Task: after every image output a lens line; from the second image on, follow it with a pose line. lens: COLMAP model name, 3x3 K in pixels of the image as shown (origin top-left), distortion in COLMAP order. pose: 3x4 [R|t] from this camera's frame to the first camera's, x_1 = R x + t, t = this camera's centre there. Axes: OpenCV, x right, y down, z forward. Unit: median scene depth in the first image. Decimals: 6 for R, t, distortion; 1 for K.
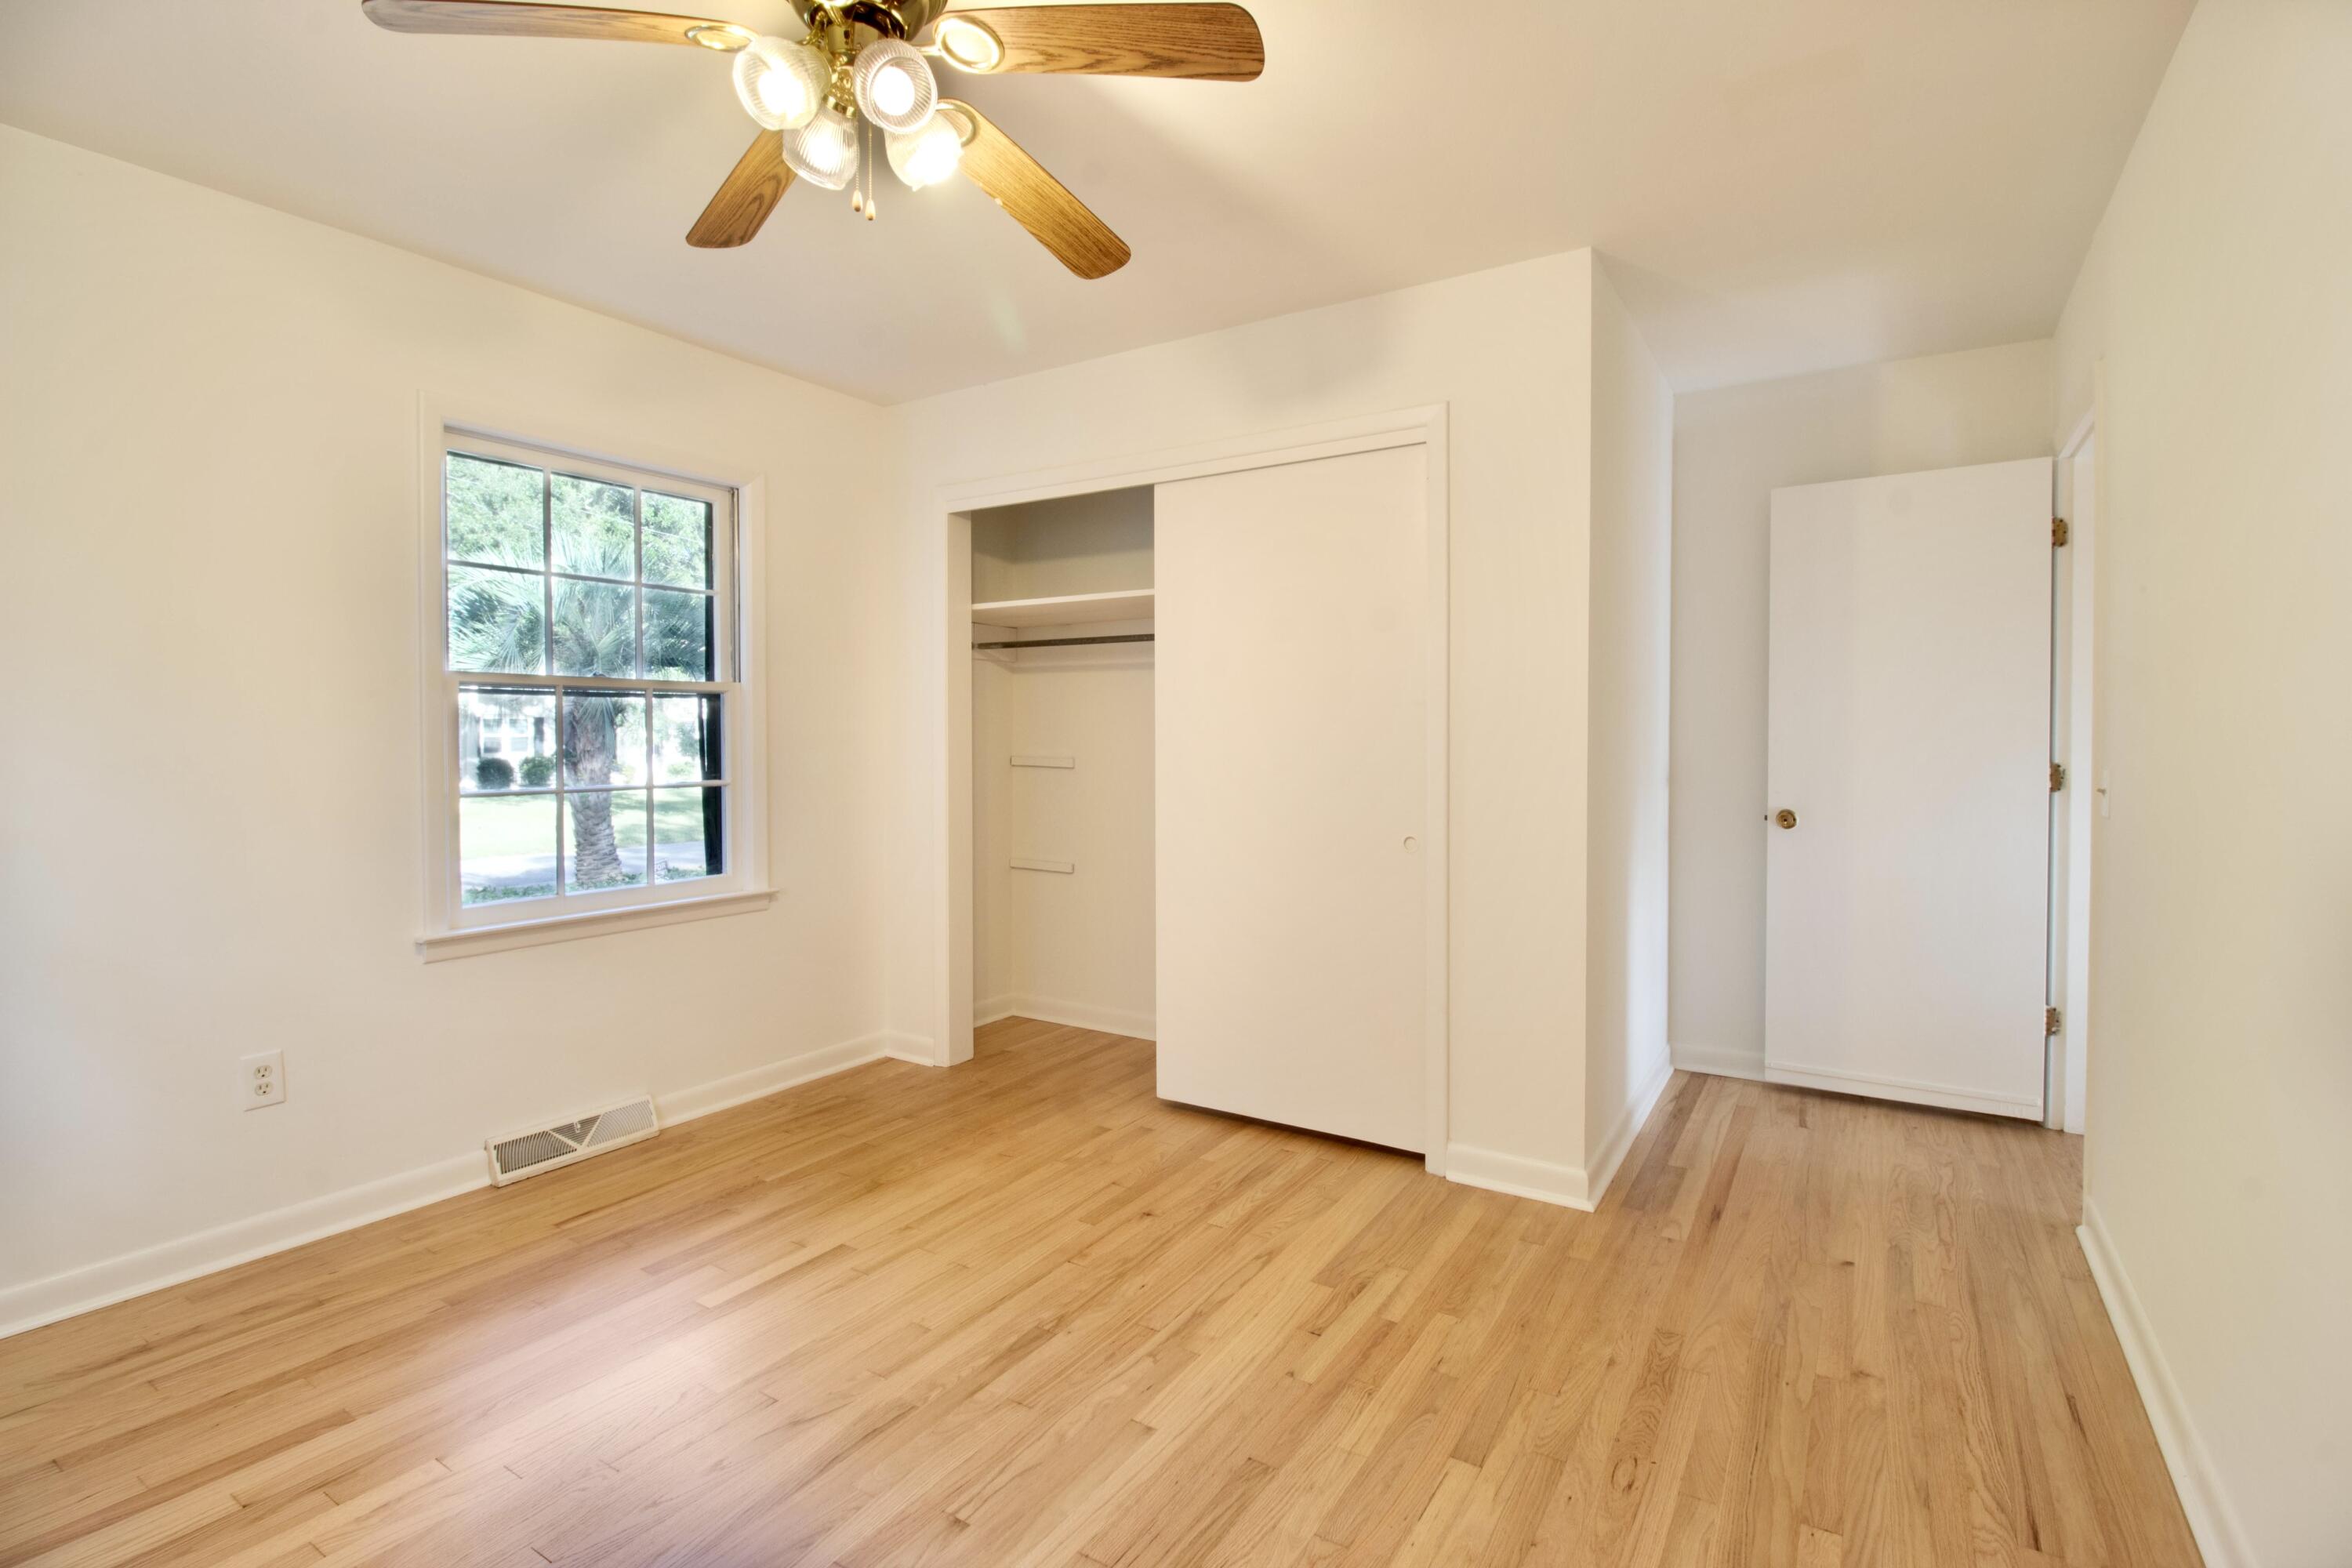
lens RADIAL K [[1078.4, 0, 1219.1], [0, 1078.4, 753.0], [0, 0, 1]] dist [-0.024619, -0.000742]
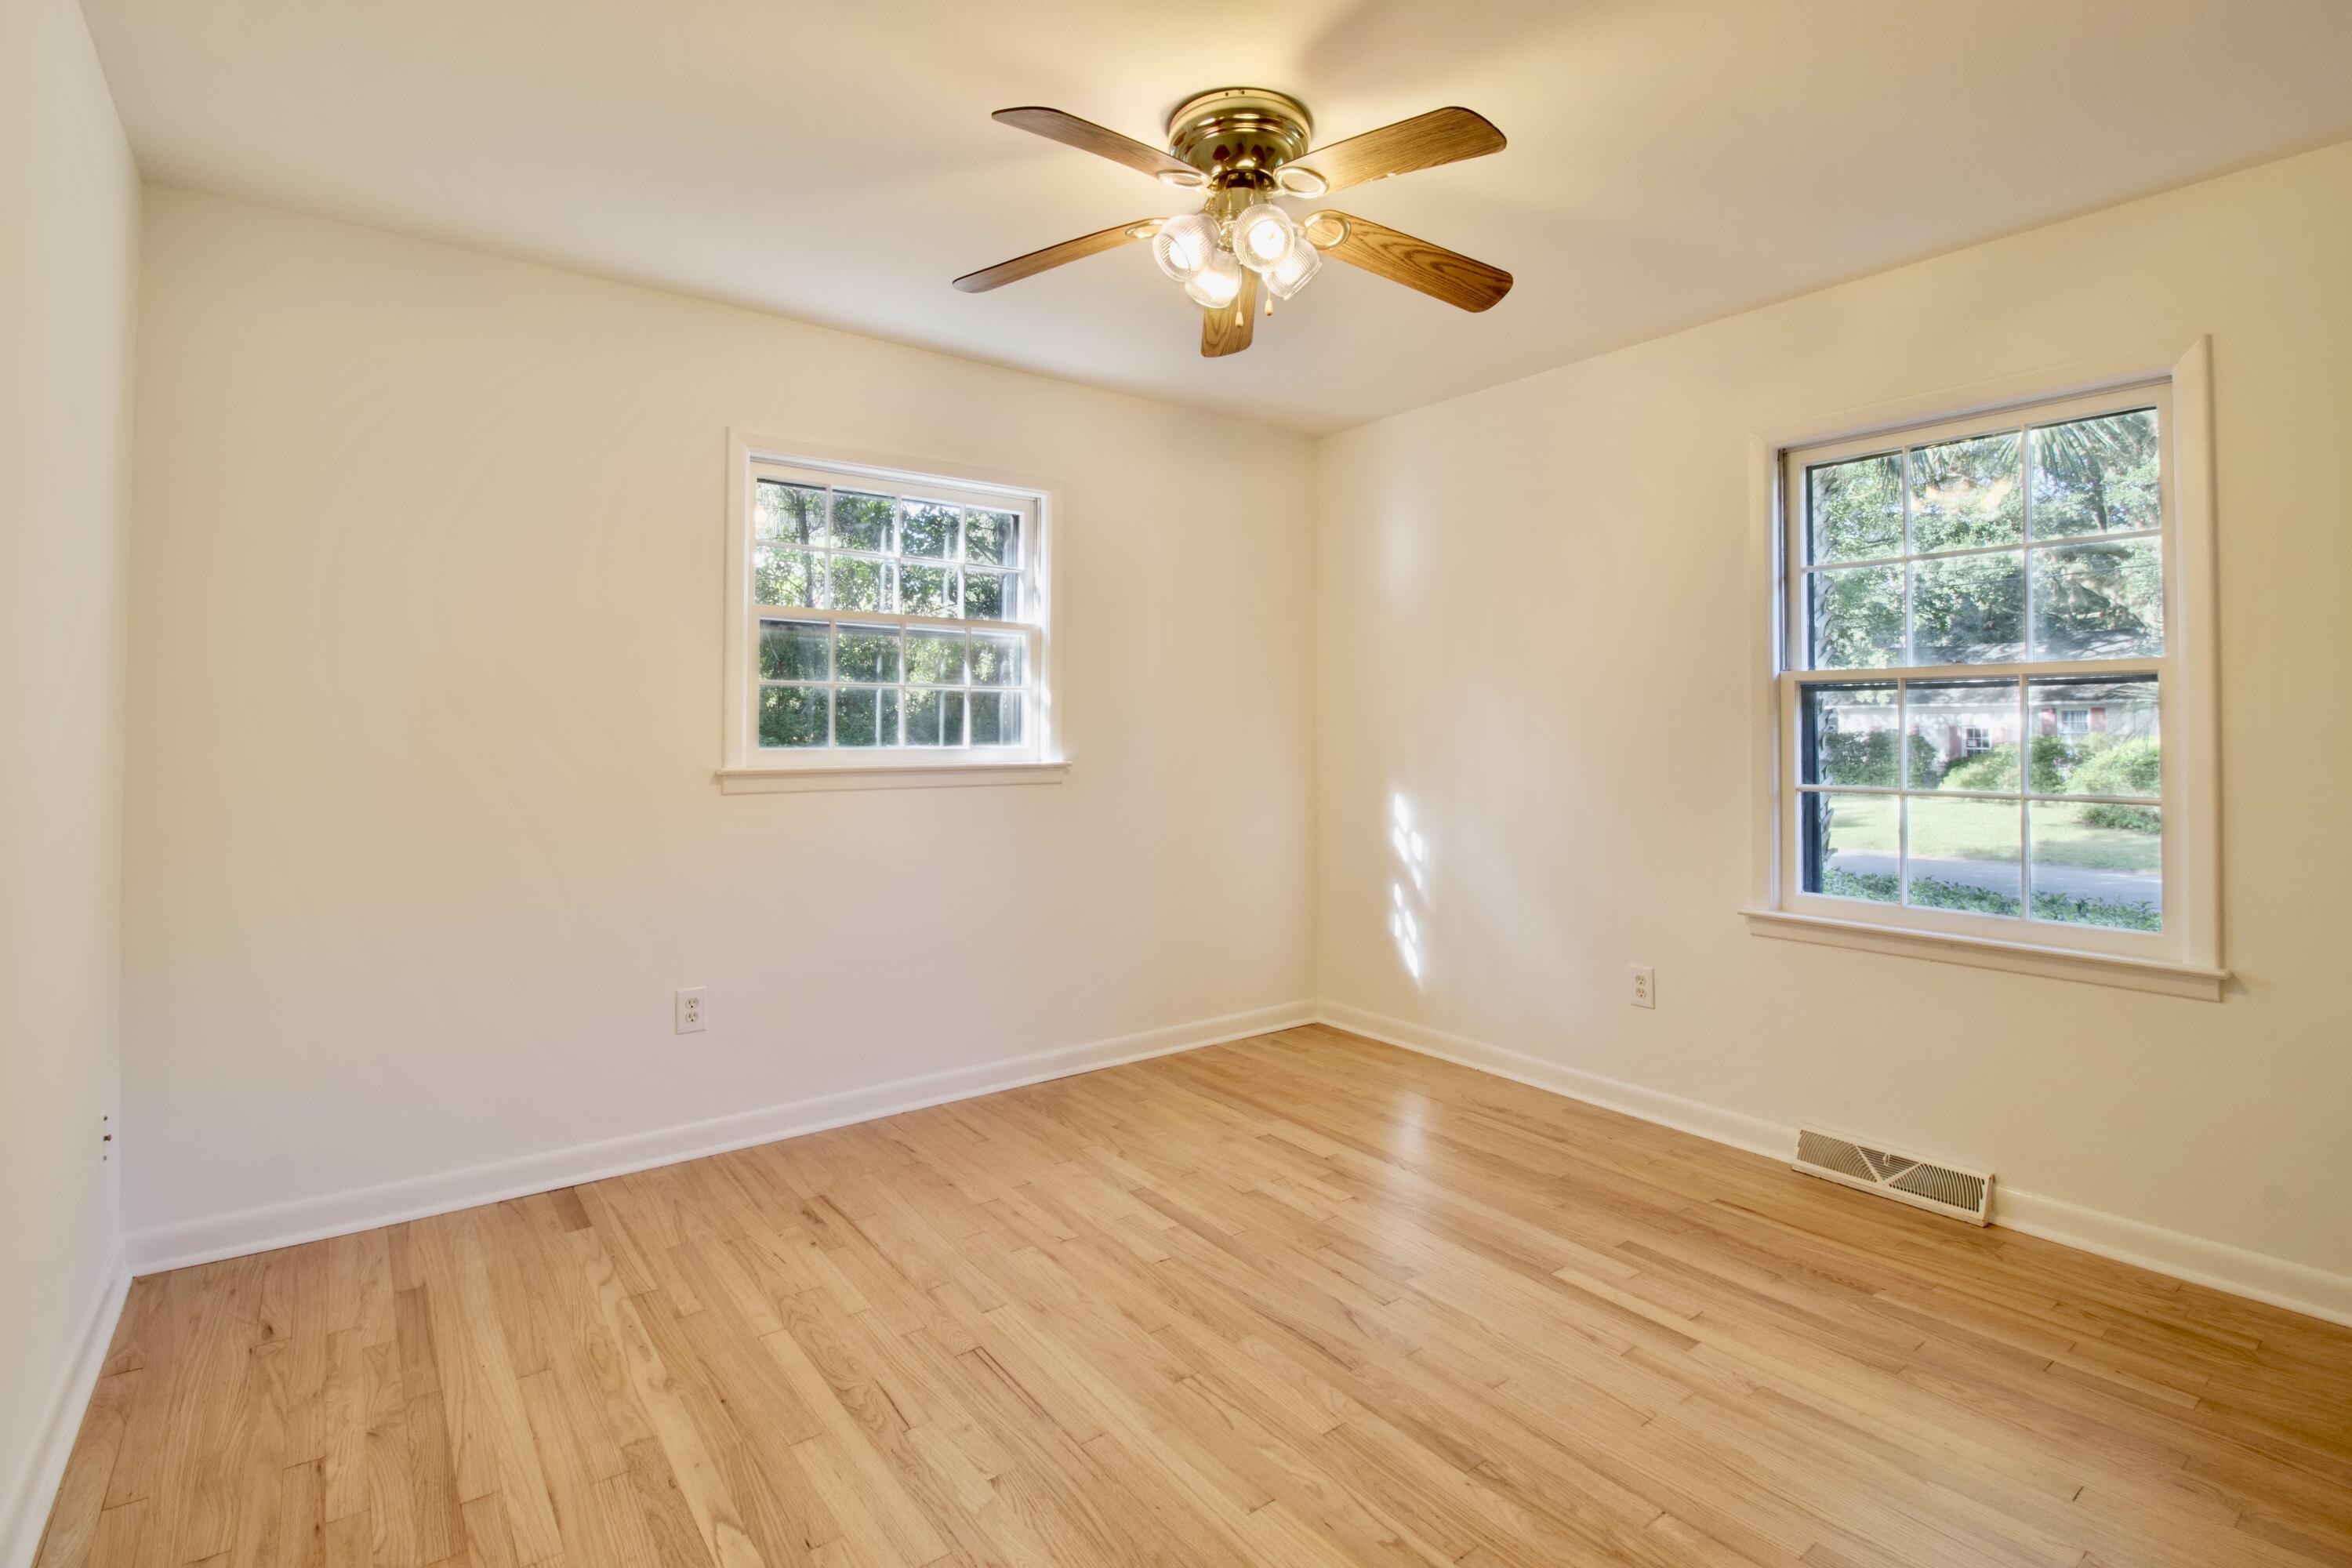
lens RADIAL K [[1092.7, 0, 1180.8], [0, 1092.7, 712.4], [0, 0, 1]] dist [0.001417, -0.009515]
pose [[-0.363049, -0.012238, -0.931690, 0.607686], [-0.016729, 0.999838, -0.006614, -0.021293], [0.931620, 0.013185, -0.363195, 0.942322]]
